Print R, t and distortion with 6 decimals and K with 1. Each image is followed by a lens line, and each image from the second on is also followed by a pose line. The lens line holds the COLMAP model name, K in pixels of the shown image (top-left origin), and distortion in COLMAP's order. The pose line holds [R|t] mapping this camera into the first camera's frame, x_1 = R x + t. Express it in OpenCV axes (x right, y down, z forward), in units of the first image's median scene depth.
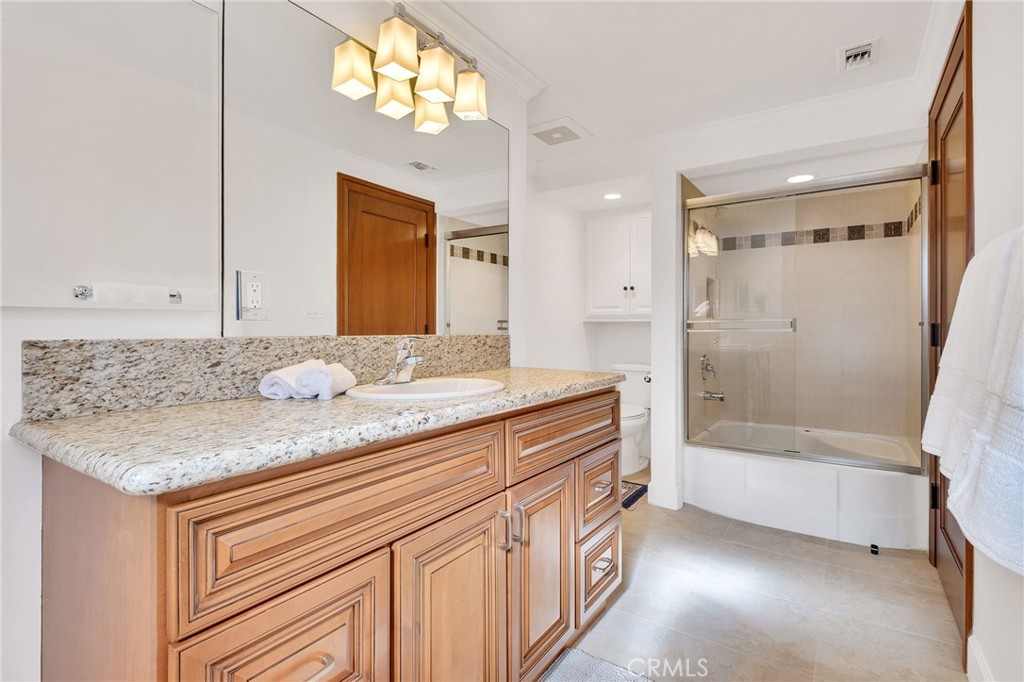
lens RADIAL K [[481.5, 0, 513.0], [0, 481.5, 338.3], [0, 0, 1]] dist [-0.000538, 0.000908]
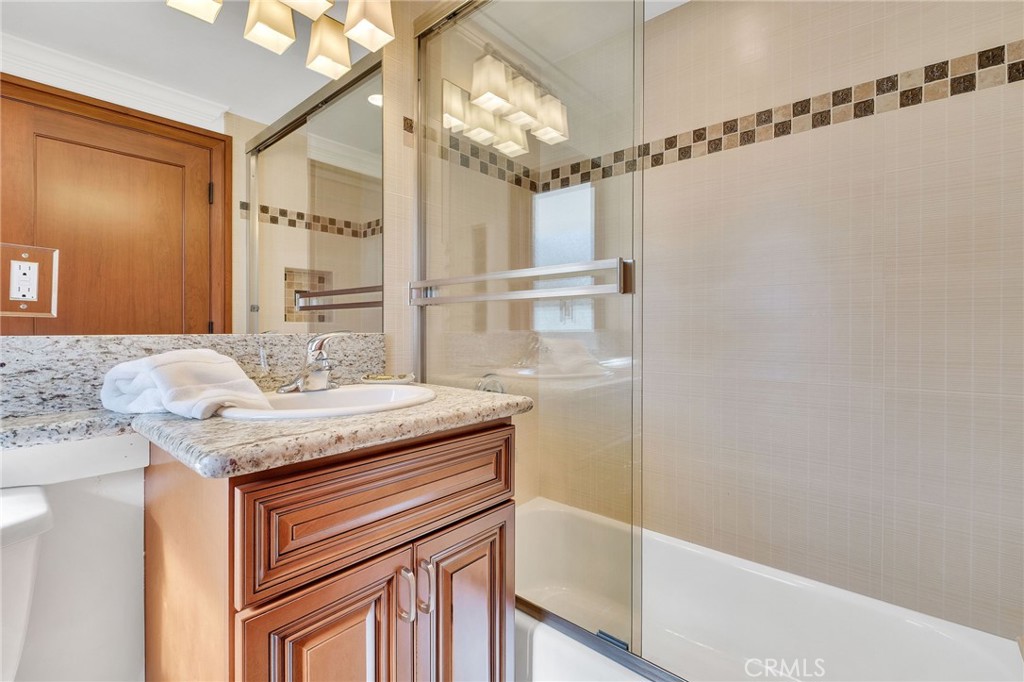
lens RADIAL K [[457.2, 0, 511.5], [0, 457.2, 332.8], [0, 0, 1]] dist [0.005251, -0.004100]
pose [[0.991901, 0.007756, -0.126774, 0.291660], [-0.008110, 0.999965, -0.002274, -0.010704], [0.126752, 0.003284, 0.991929, 0.400268]]
